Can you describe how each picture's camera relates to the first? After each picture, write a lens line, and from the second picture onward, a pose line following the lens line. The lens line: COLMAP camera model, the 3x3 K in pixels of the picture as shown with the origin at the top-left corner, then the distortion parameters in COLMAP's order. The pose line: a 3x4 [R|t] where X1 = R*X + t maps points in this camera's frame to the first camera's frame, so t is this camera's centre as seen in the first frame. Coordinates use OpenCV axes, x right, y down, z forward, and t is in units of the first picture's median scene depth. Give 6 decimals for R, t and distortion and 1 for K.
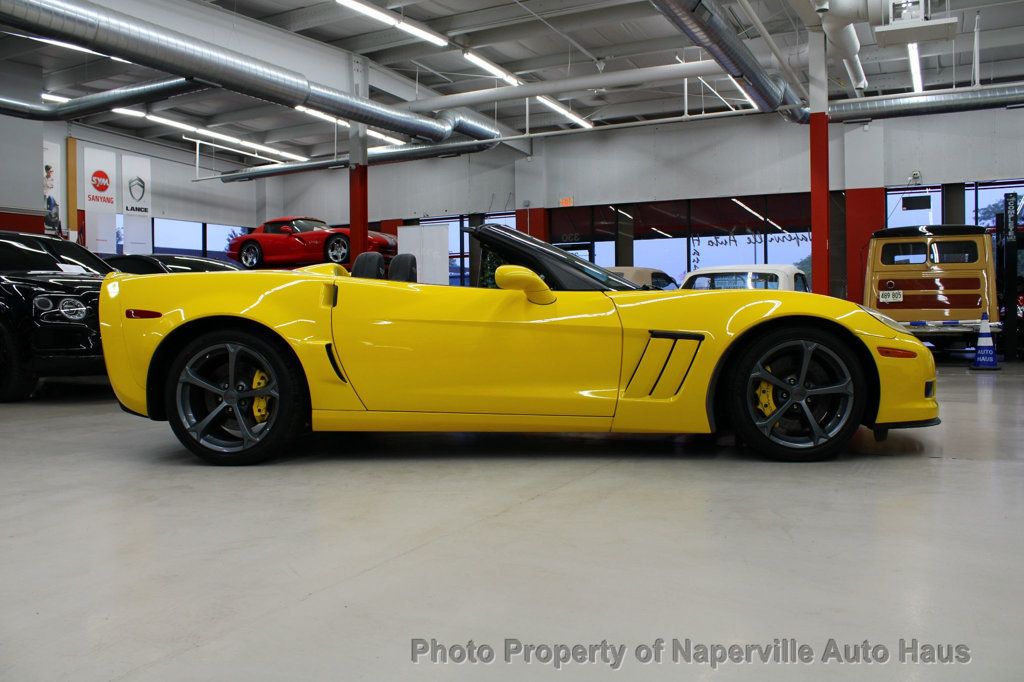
lens RADIAL K [[865.6, 0, 511.5], [0, 865.6, 339.4], [0, 0, 1]] dist [-0.173185, 0.165047]
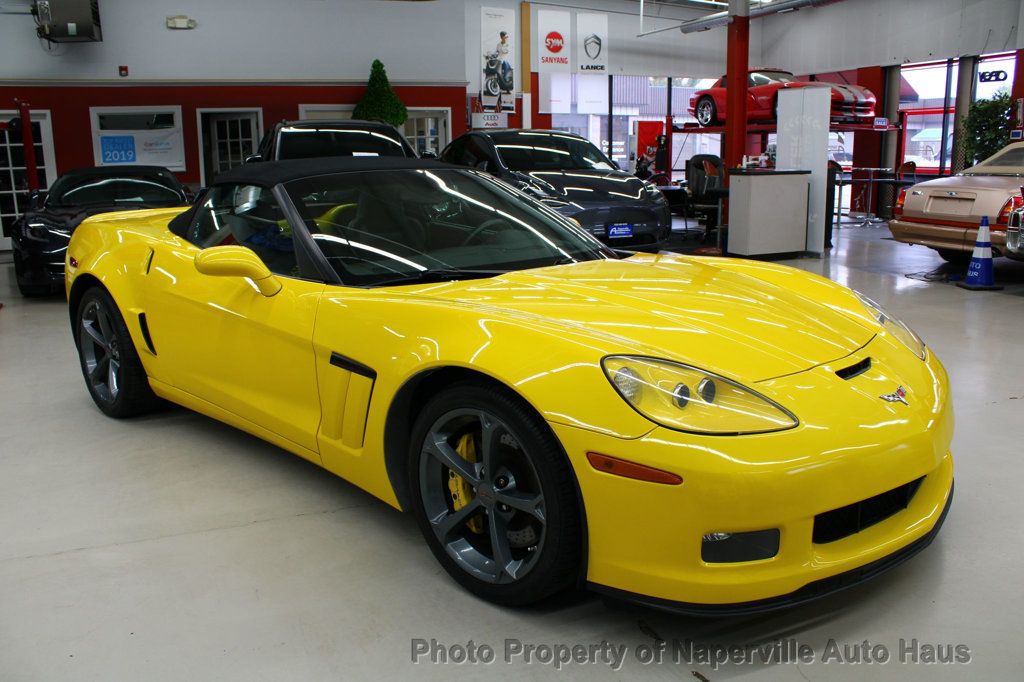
lens RADIAL K [[867.1, 0, 510.9], [0, 867.1, 340.4], [0, 0, 1]] dist [-0.172239, 0.160198]
pose [[0.770282, 0.138163, -0.622556, 0.190118], [-0.016229, 0.980179, 0.197449, -0.043192], [0.637497, -0.141988, 0.757256, 0.150407]]
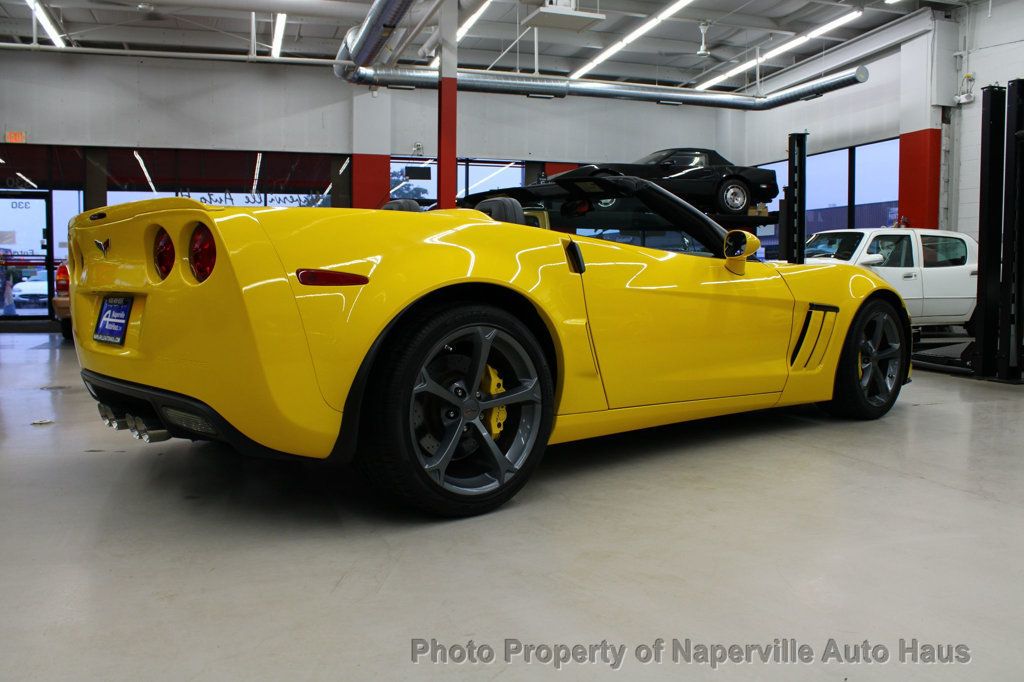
lens RADIAL K [[891.1, 0, 508.4], [0, 891.1, 342.7], [0, 0, 1]] dist [-0.170337, 0.173966]
pose [[0.706695, -0.039430, 0.706419, -0.218462], [0.008618, 0.998852, 0.047131, -0.004027], [-0.707466, -0.027220, 0.706223, 0.140743]]
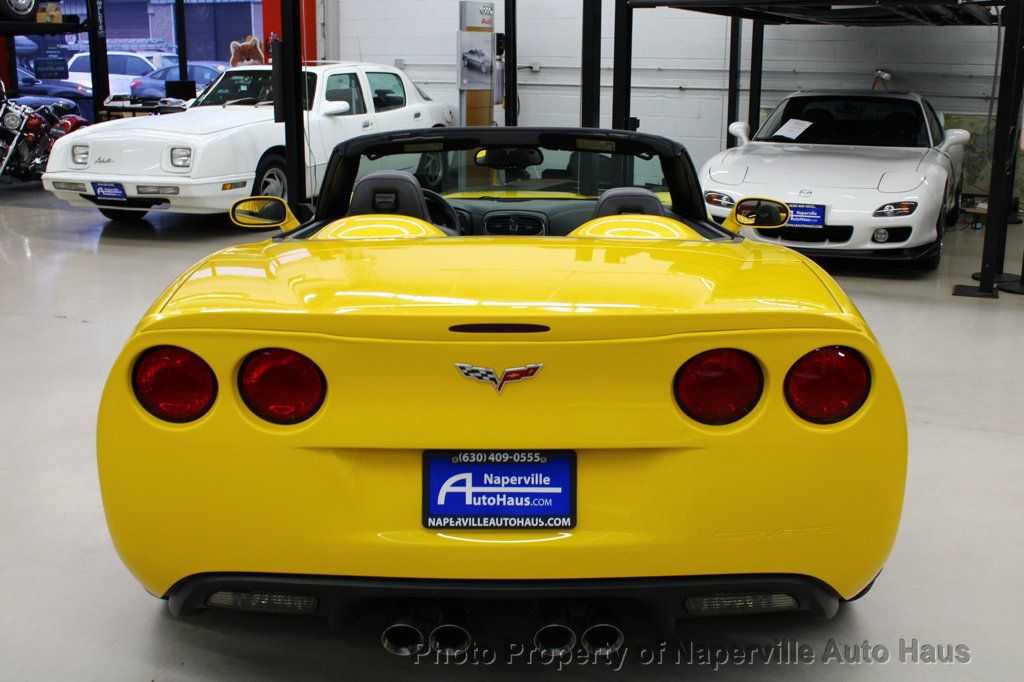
lens RADIAL K [[1165.5, 0, 511.4], [0, 1165.5, 341.6], [0, 0, 1]] dist [-0.012398, -0.017830]
pose [[-0.061845, -0.229101, 0.971436, -0.291412], [0.028572, 0.972494, 0.231170, -0.056524], [-0.997677, 0.042052, -0.053598, 0.349401]]
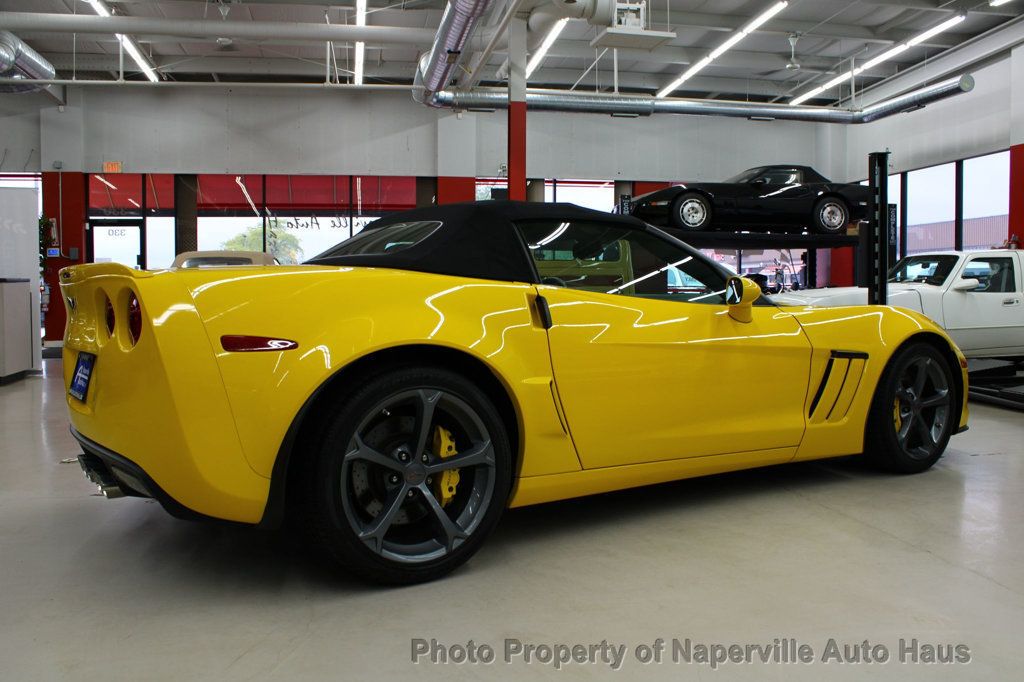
lens RADIAL K [[907.6, 0, 512.9], [0, 907.6, 342.6], [0, 0, 1]] dist [-0.163156, 0.157830]
pose [[0.788250, -0.024769, 0.614857, -0.189210], [0.010412, 0.999583, 0.026919, -0.012810], [-0.615267, -0.014817, 0.788179, 0.120993]]
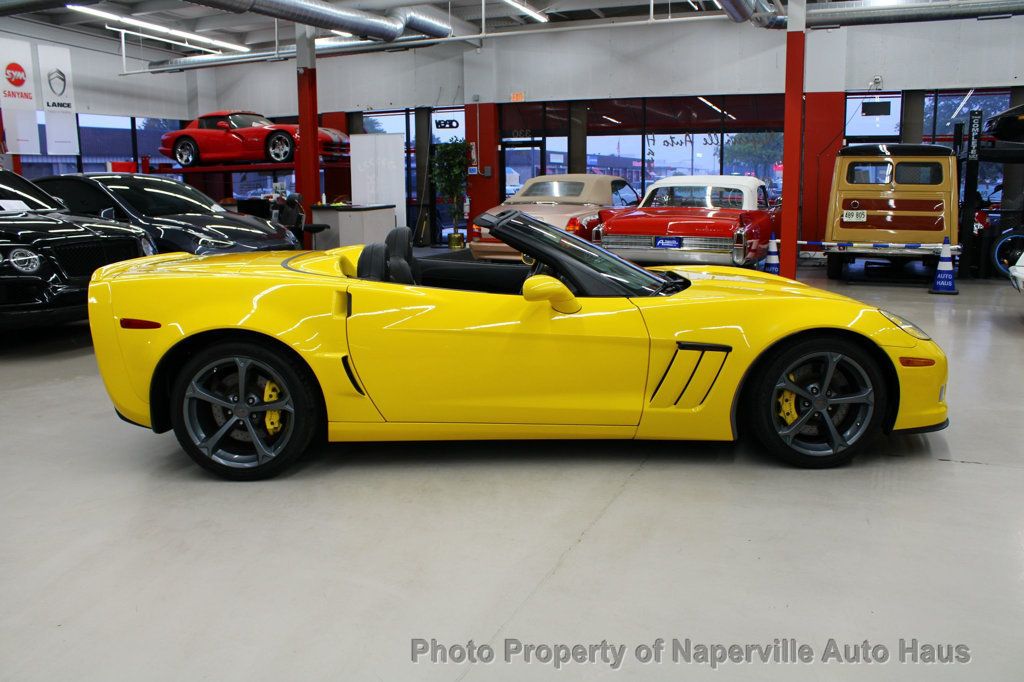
lens RADIAL K [[871.2, 0, 507.5], [0, 871.2, 345.7], [0, 0, 1]] dist [-0.175534, 0.164762]
pose [[0.997081, -0.014124, 0.075031, -0.028723], [0.002172, 0.987588, 0.157051, -0.043280], [-0.076318, -0.156430, 0.984736, 0.011014]]
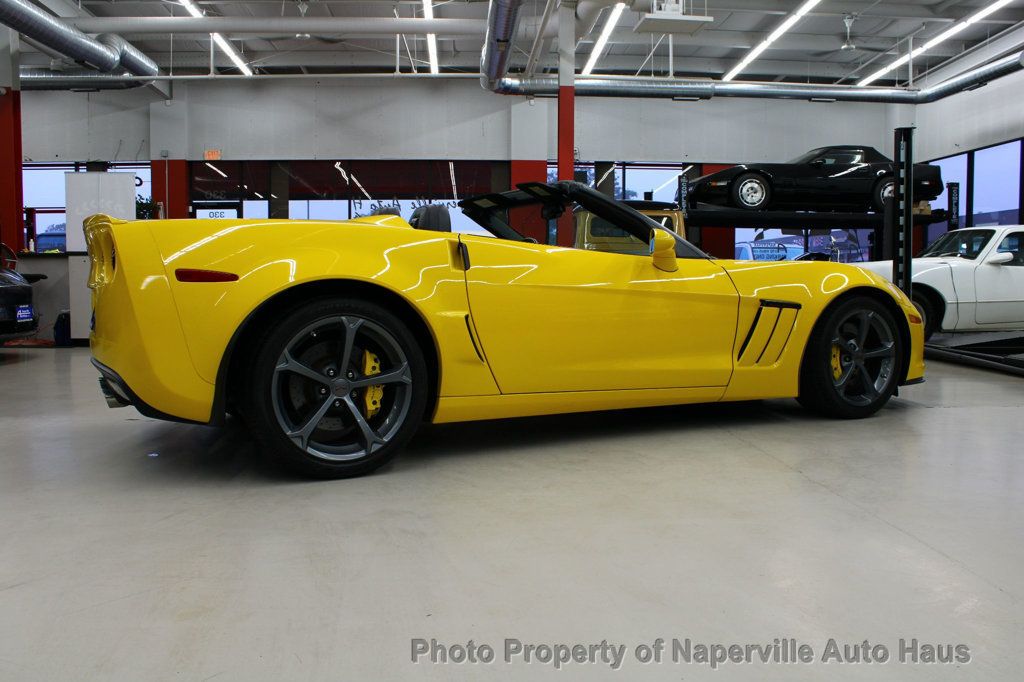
lens RADIAL K [[885.4, 0, 514.1], [0, 885.4, 341.4], [0, 0, 1]] dist [-0.167620, 0.156024]
pose [[0.856183, -0.025602, 0.516038, -0.167010], [0.004583, 0.999109, 0.041965, -0.001413], [-0.516653, -0.033565, 0.855537, 0.071199]]
